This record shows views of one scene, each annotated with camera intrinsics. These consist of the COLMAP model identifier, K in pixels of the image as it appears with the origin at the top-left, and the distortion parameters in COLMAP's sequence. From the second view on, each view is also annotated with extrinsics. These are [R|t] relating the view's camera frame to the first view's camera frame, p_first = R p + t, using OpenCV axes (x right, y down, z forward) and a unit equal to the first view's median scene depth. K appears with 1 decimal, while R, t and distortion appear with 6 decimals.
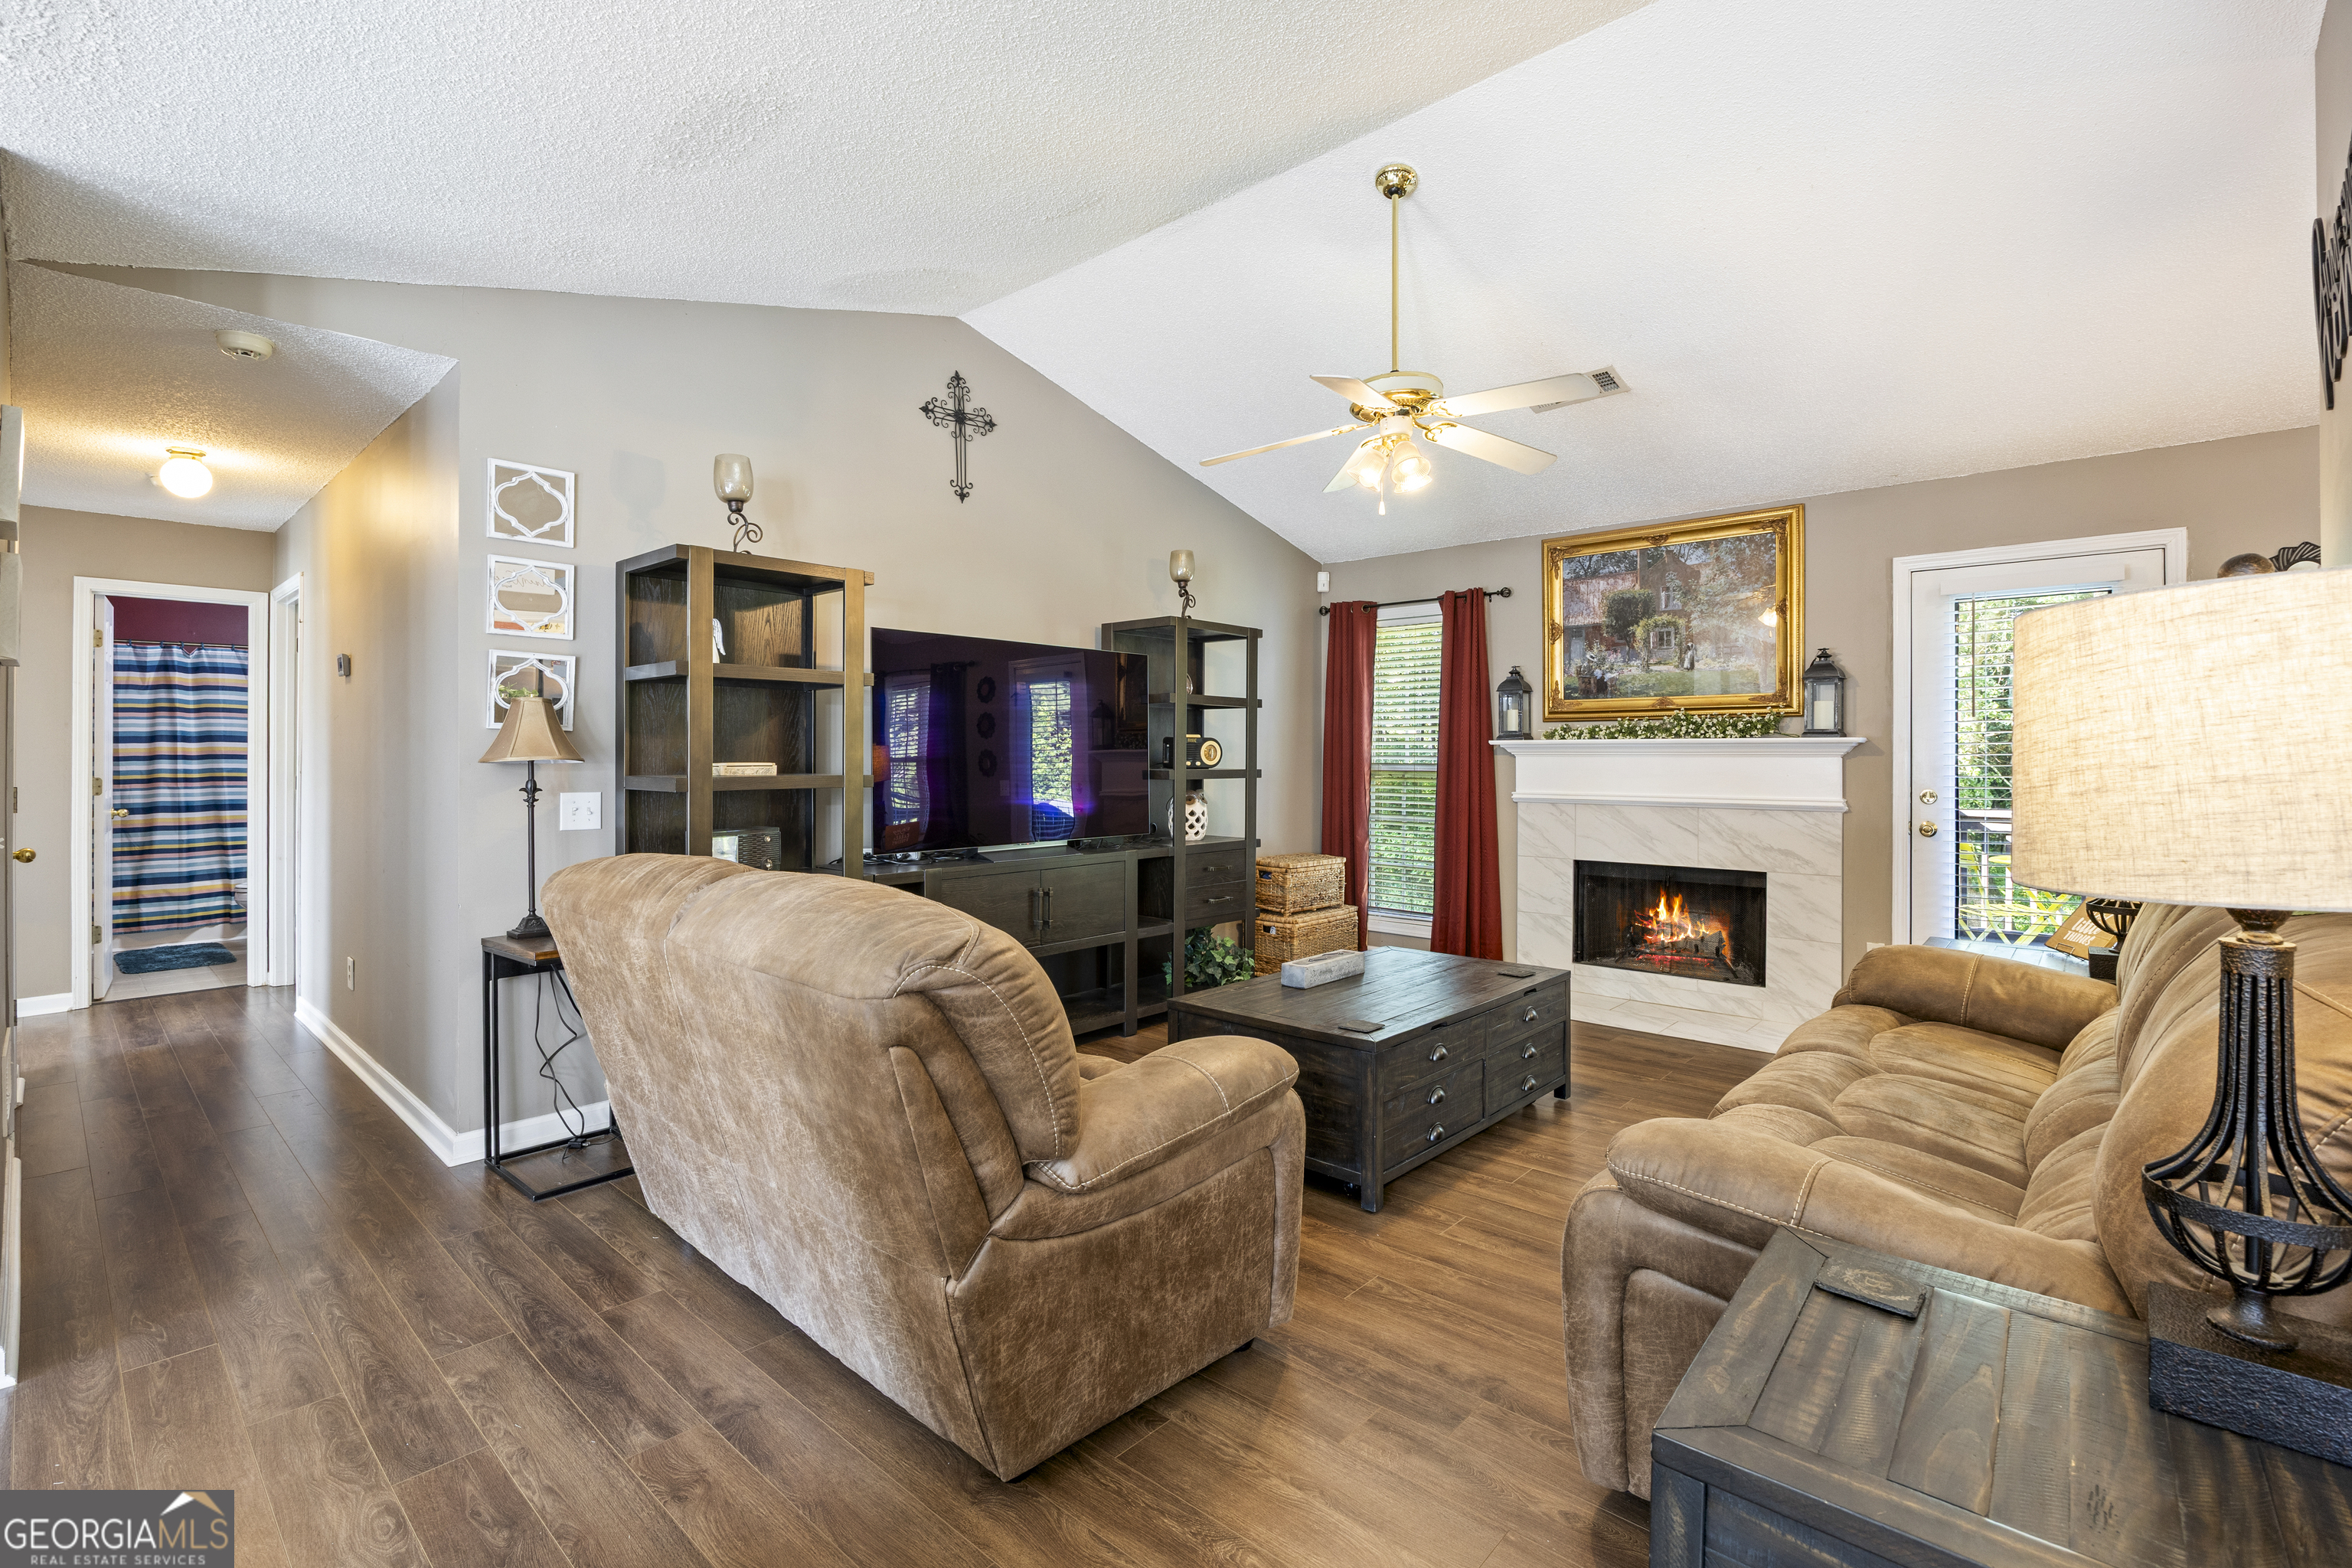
lens RADIAL K [[1063.5, 0, 1184.3], [0, 1063.5, 754.8], [0, 0, 1]] dist [-0.015660, 0.001920]
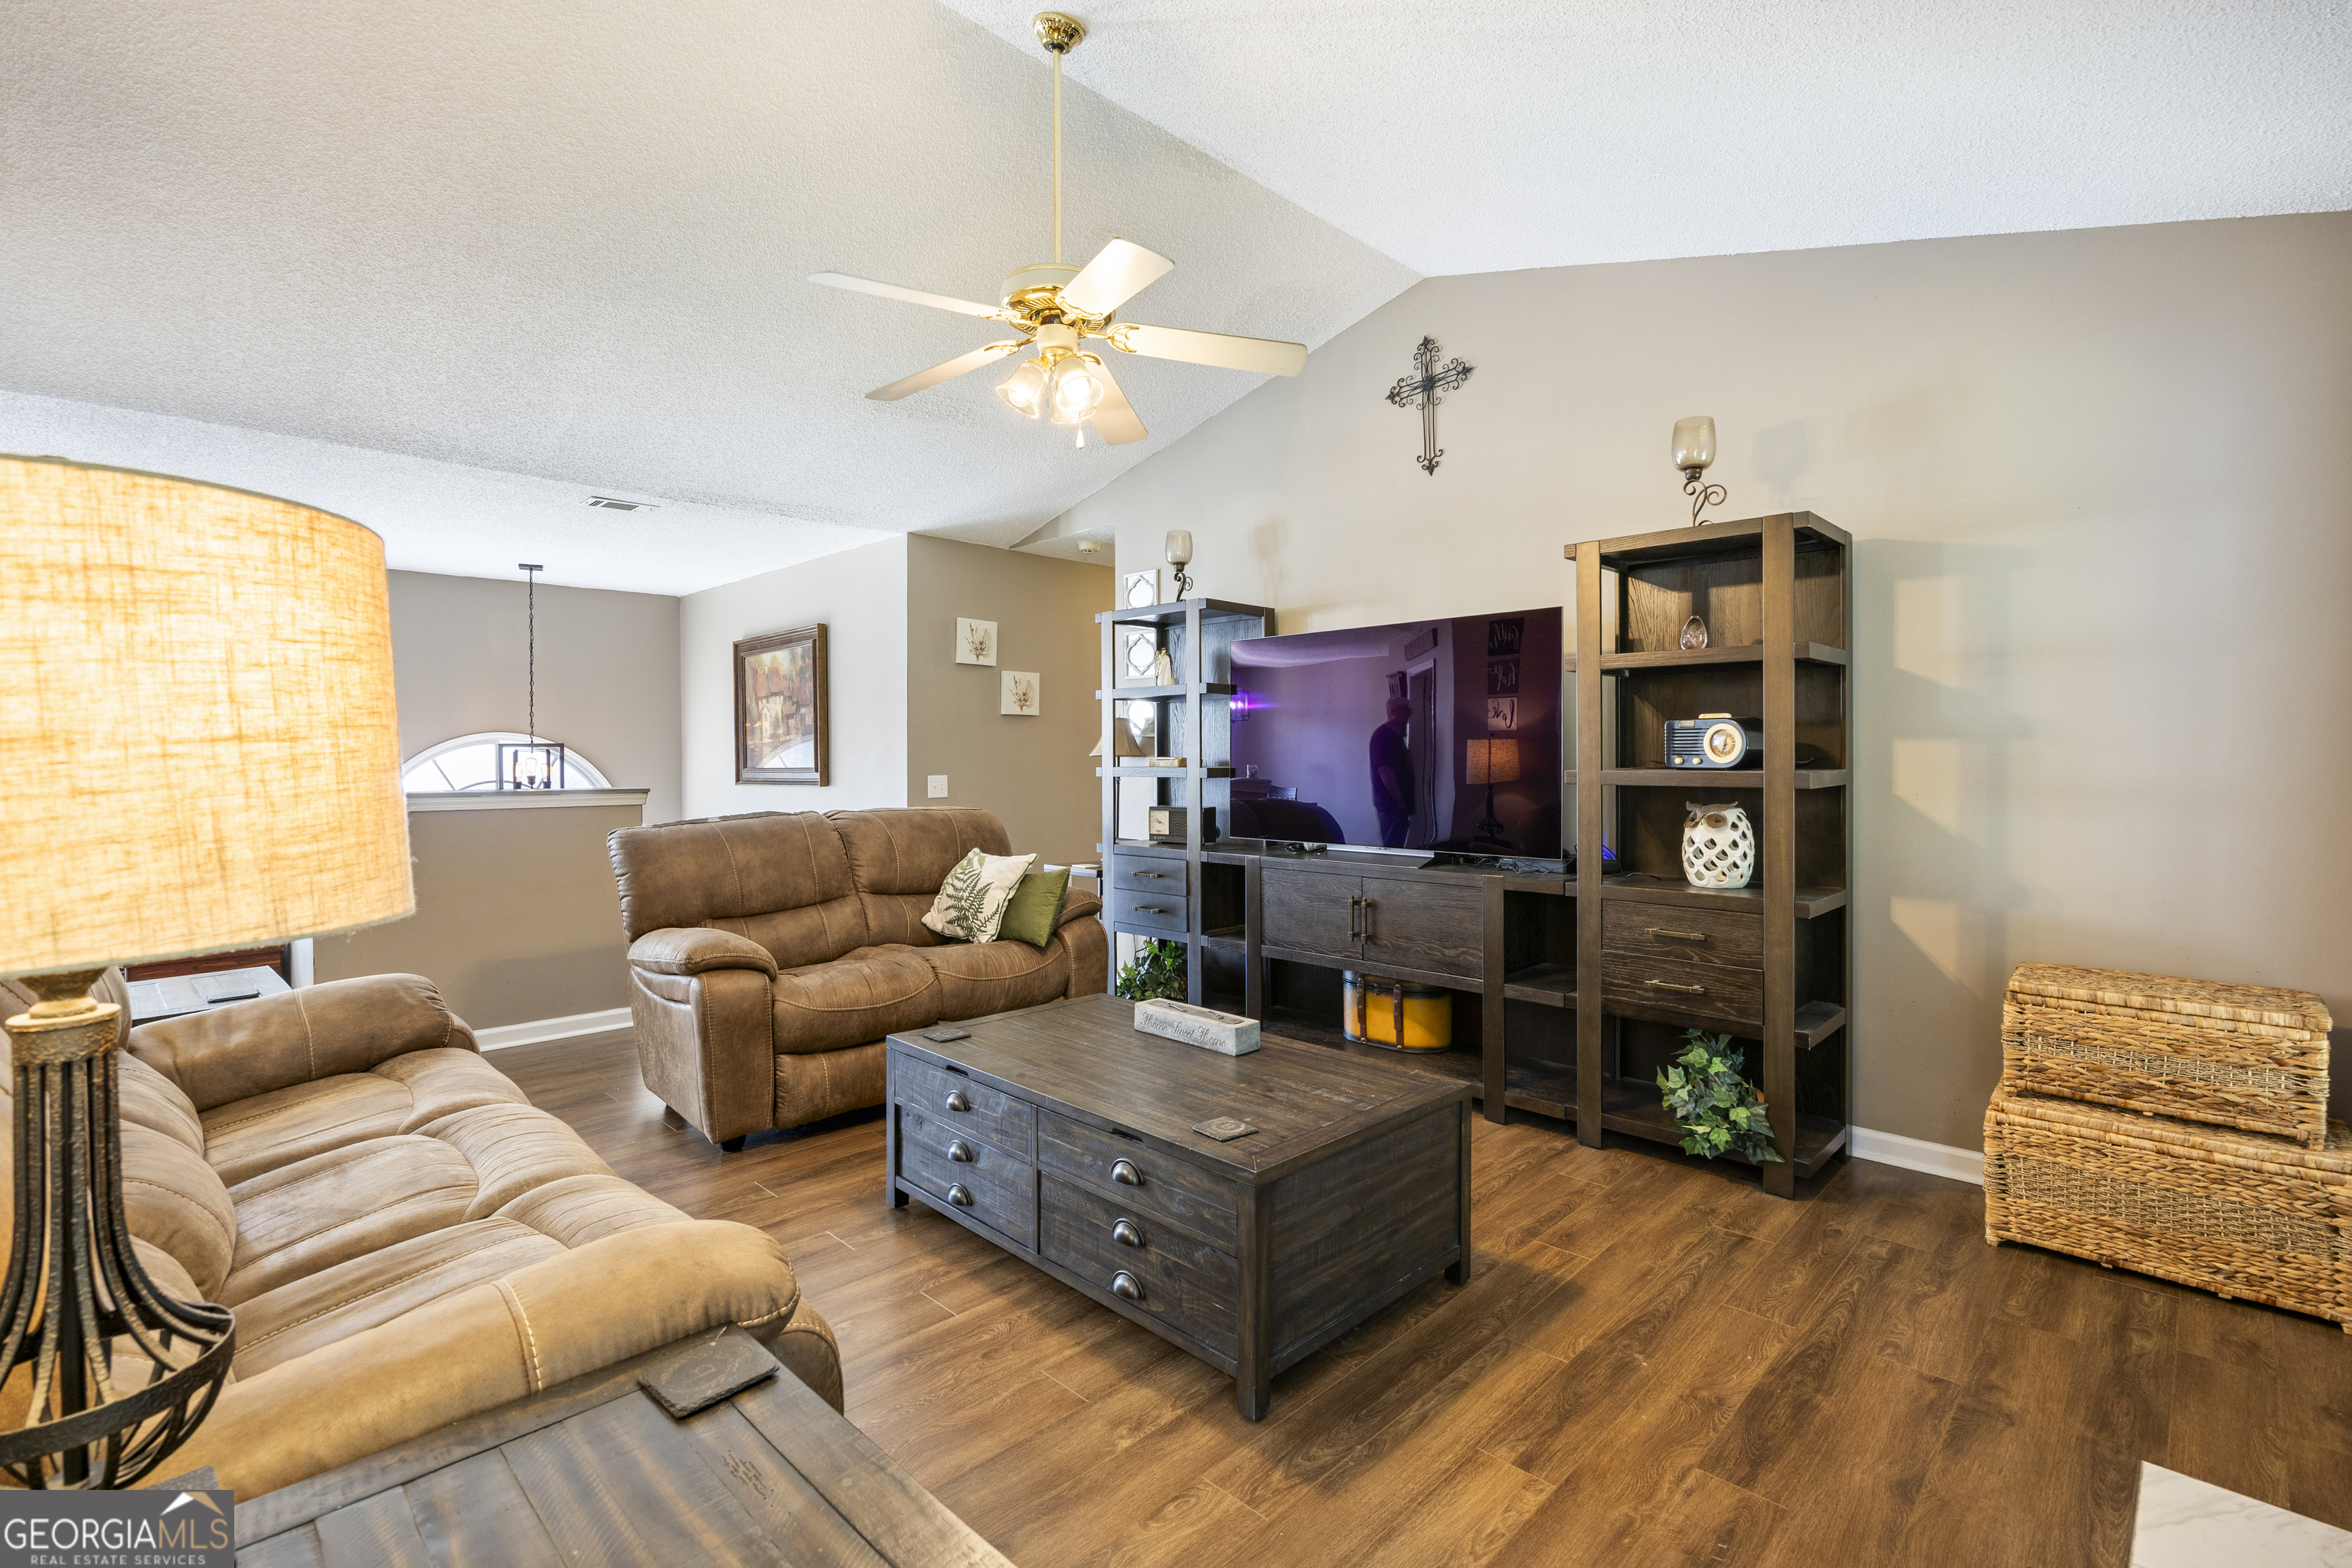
lens RADIAL K [[1063.5, 0, 1148.0], [0, 1063.5, 753.4], [0, 0, 1]] dist [-0.015660, 0.001920]
pose [[-0.071420, 0.001197, -0.997446, 0.291283], [0.007931, 0.999968, 0.000632, 0.000270], [0.997415, -0.007866, -0.071427, 0.329003]]
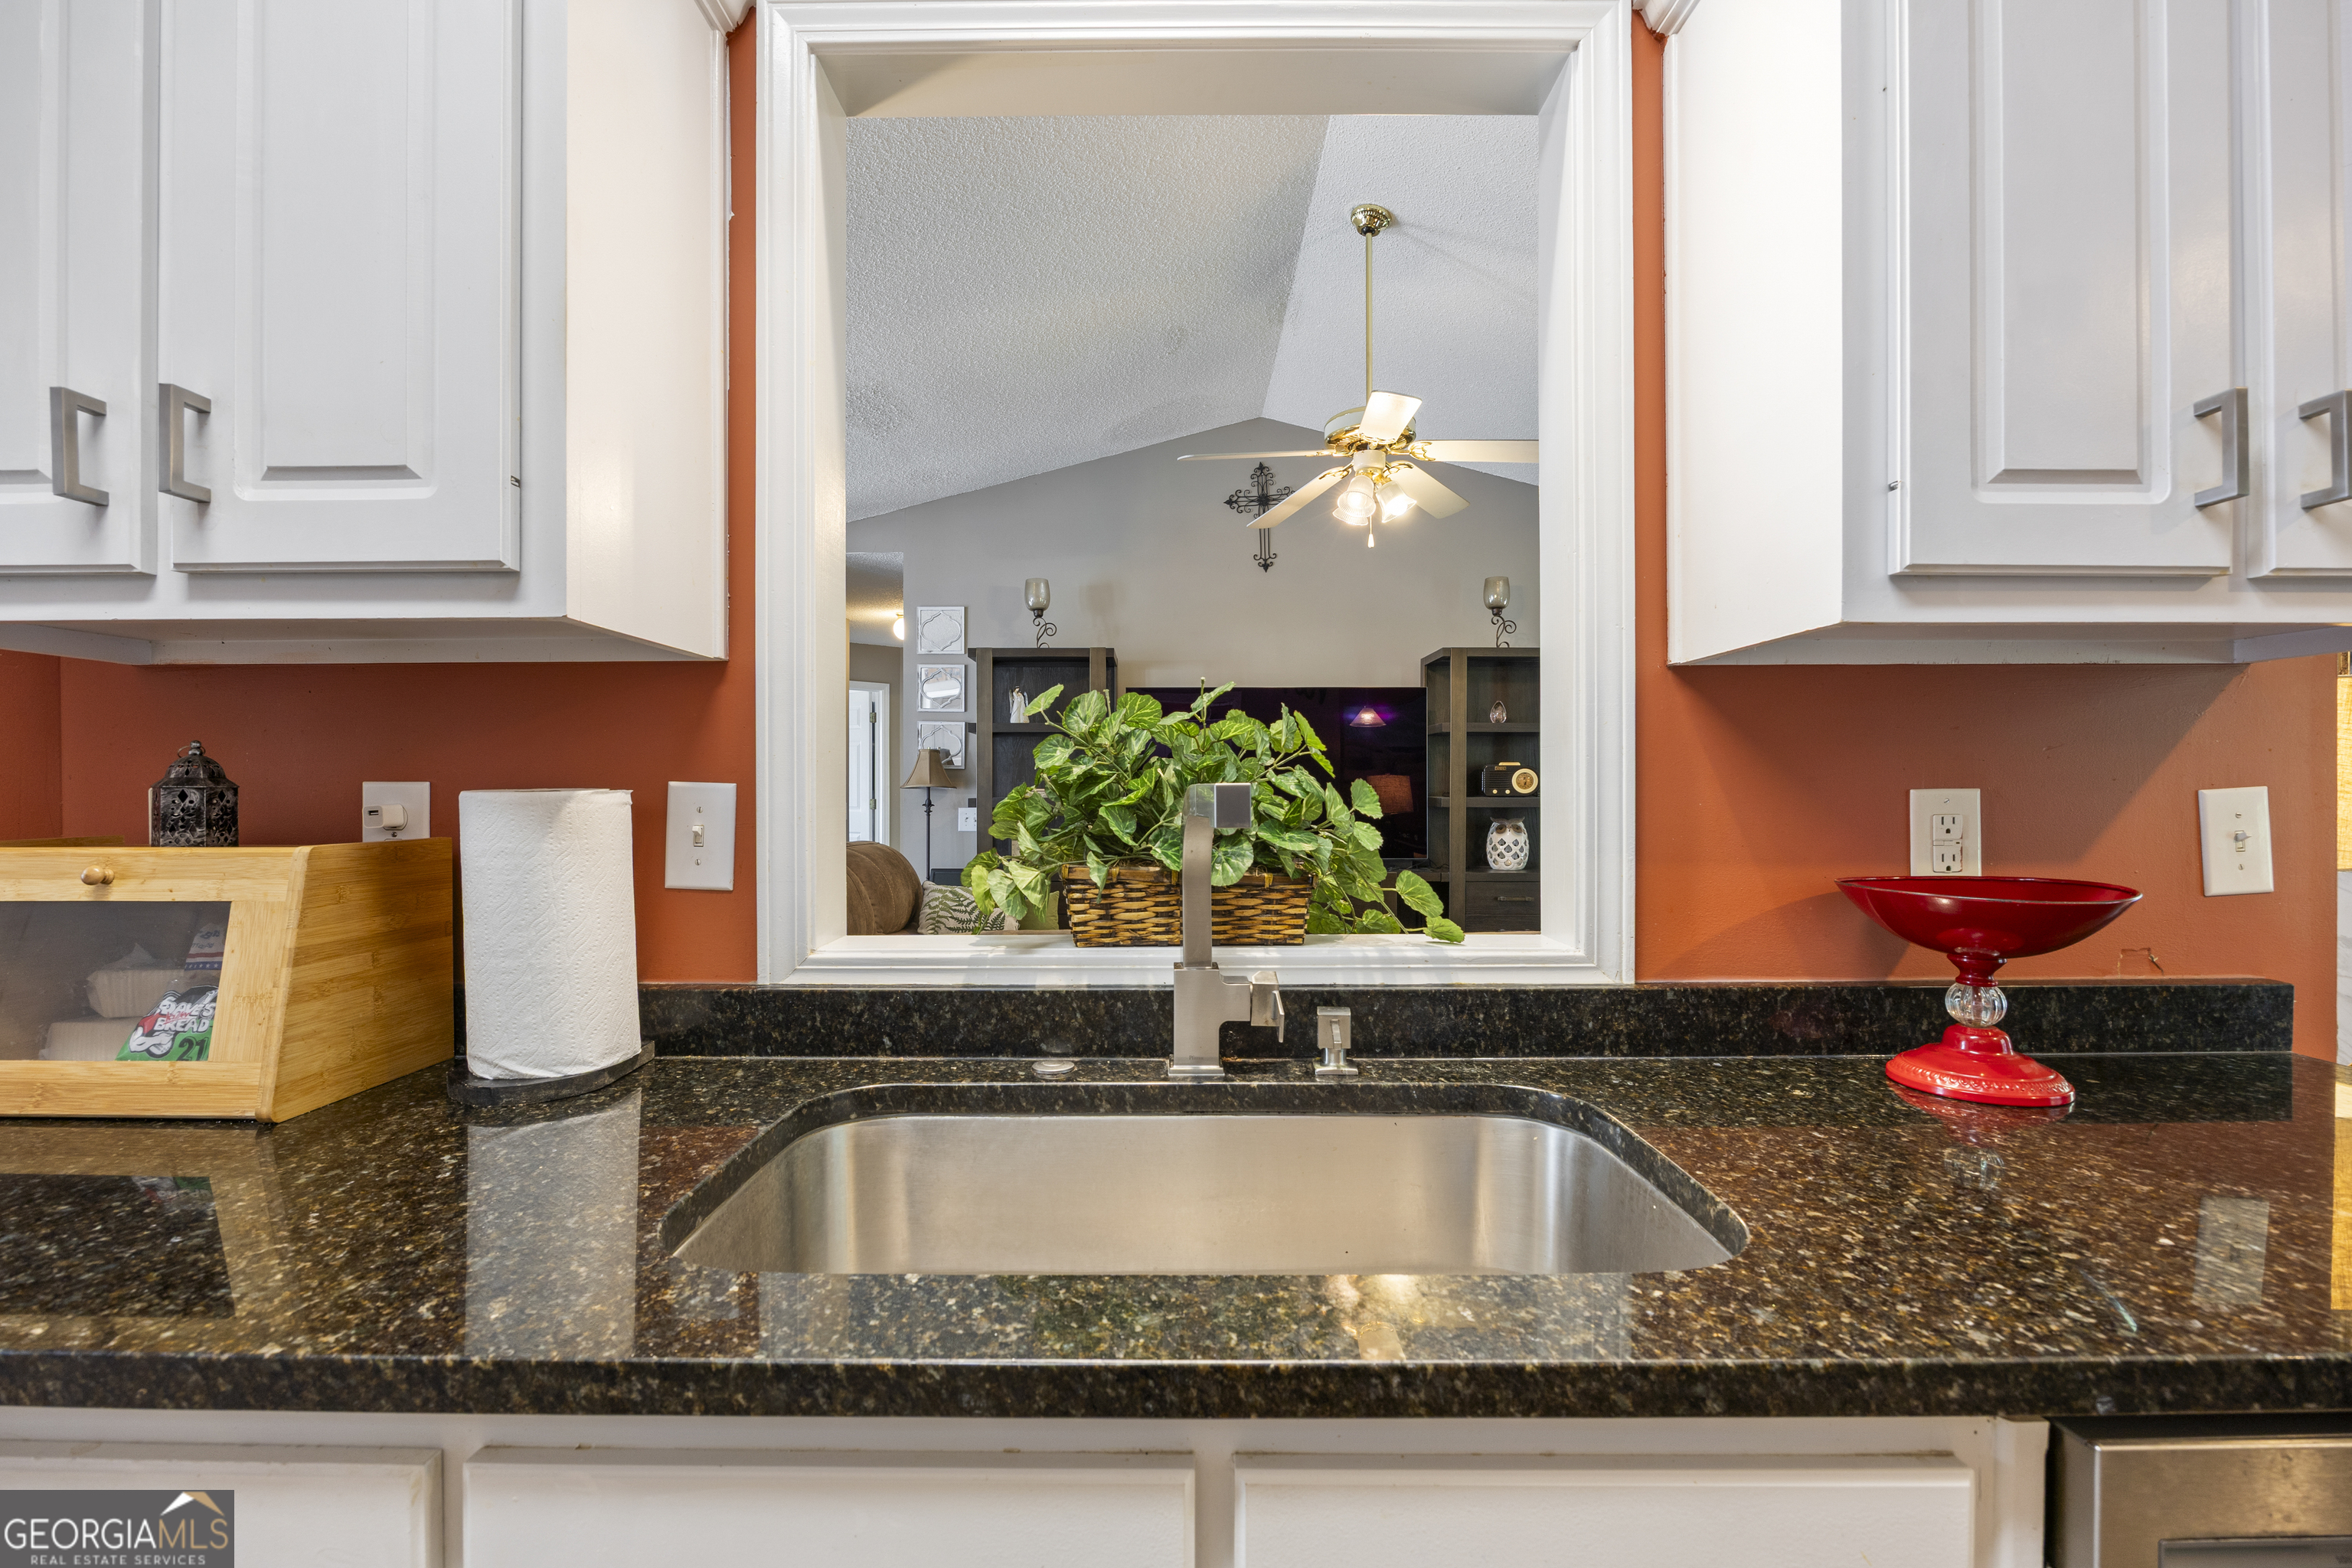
lens RADIAL K [[1063.5, 0, 1171.6], [0, 1063.5, 790.1], [0, 0, 1]] dist [-0.015660, 0.001920]
pose [[0.659501, 0.001886, -0.751701, 0.248228], [0.000682, 0.999995, 0.003108, 0.001574], [0.751703, -0.002562, 0.659497, 0.053636]]
